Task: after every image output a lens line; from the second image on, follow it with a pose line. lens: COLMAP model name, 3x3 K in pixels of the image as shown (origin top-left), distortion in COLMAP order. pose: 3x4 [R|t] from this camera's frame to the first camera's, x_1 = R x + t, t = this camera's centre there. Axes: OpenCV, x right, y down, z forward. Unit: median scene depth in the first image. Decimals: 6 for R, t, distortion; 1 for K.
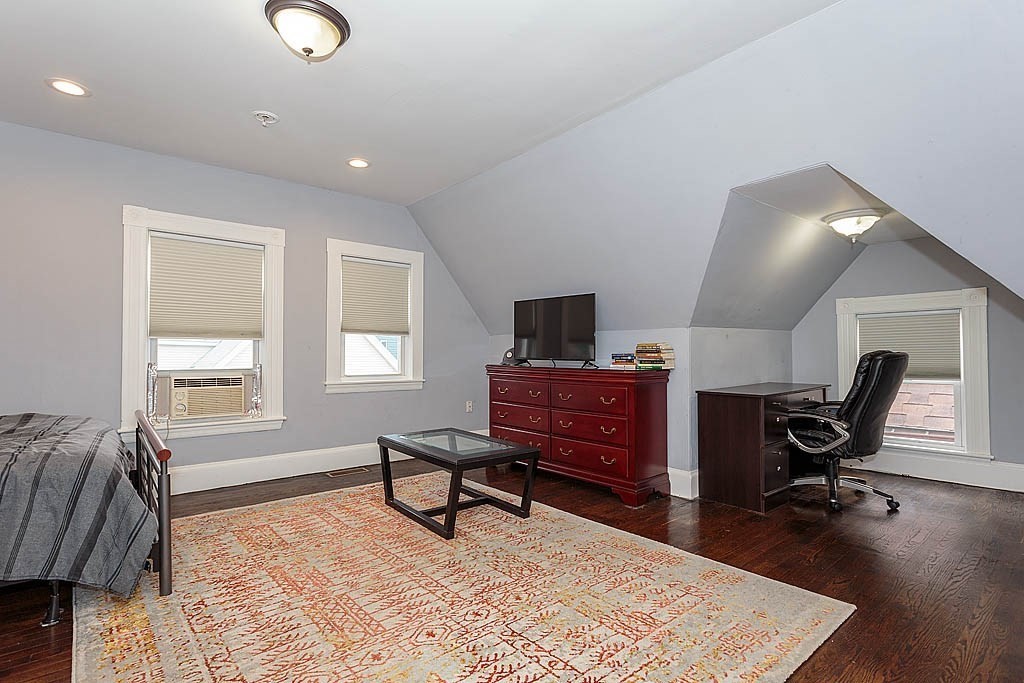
lens RADIAL K [[487.9, 0, 509.4], [0, 487.9, 346.4], [0, 0, 1]] dist [0.001531, 0.003099]
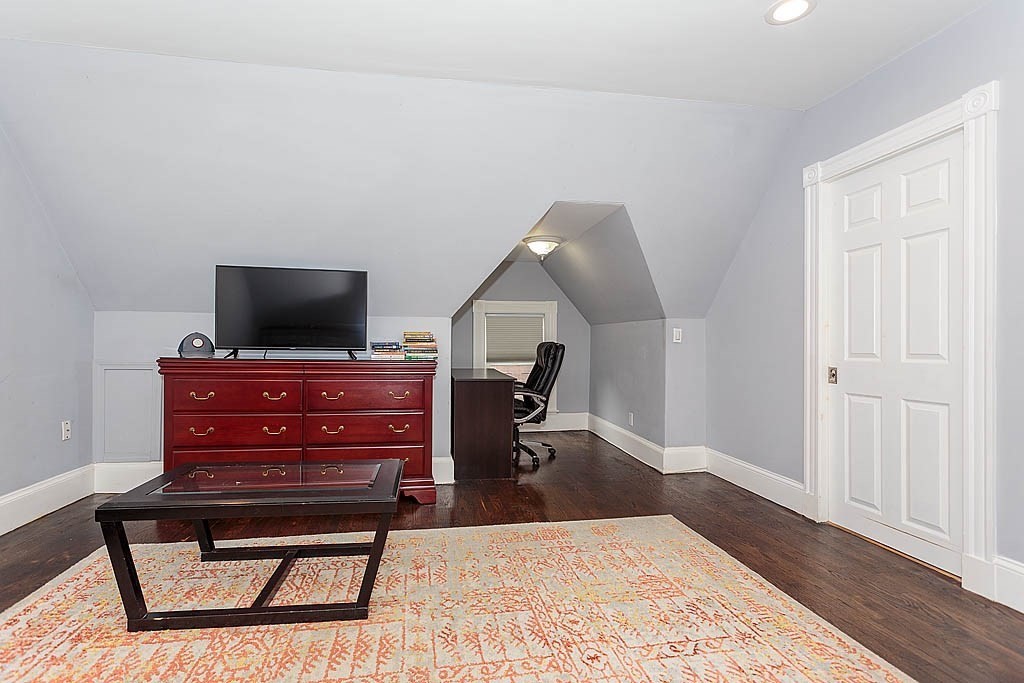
lens RADIAL K [[487.9, 0, 480.4], [0, 487.9, 341.2], [0, 0, 1]] dist [0.001531, 0.003099]
pose [[0.527911, 0.010076, 0.849240, -0.512423], [-0.019389, 0.999812, 0.000190, 0.010576], [-0.849079, -0.016566, 0.528007, 0.432394]]
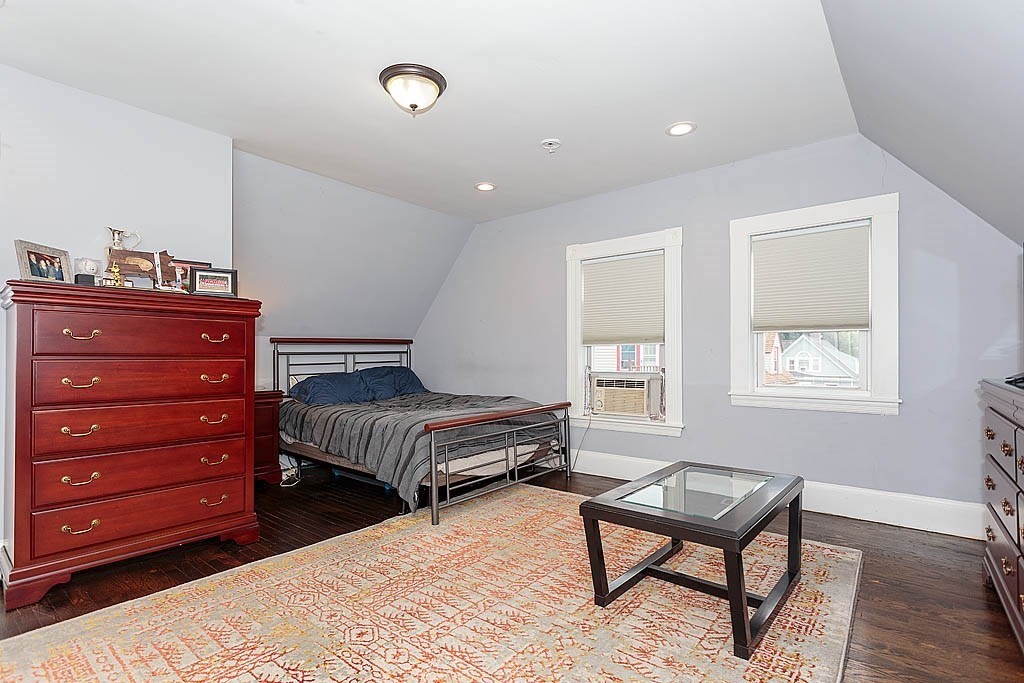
lens RADIAL K [[487.9, 0, 513.0], [0, 487.9, 352.7], [0, 0, 1]] dist [0.001531, 0.003099]
pose [[0.200013, -0.015250, -0.979675, 0.489196], [0.014699, 0.999813, -0.012562, 0.014412], [0.979683, -0.011887, 0.200200, 0.606494]]
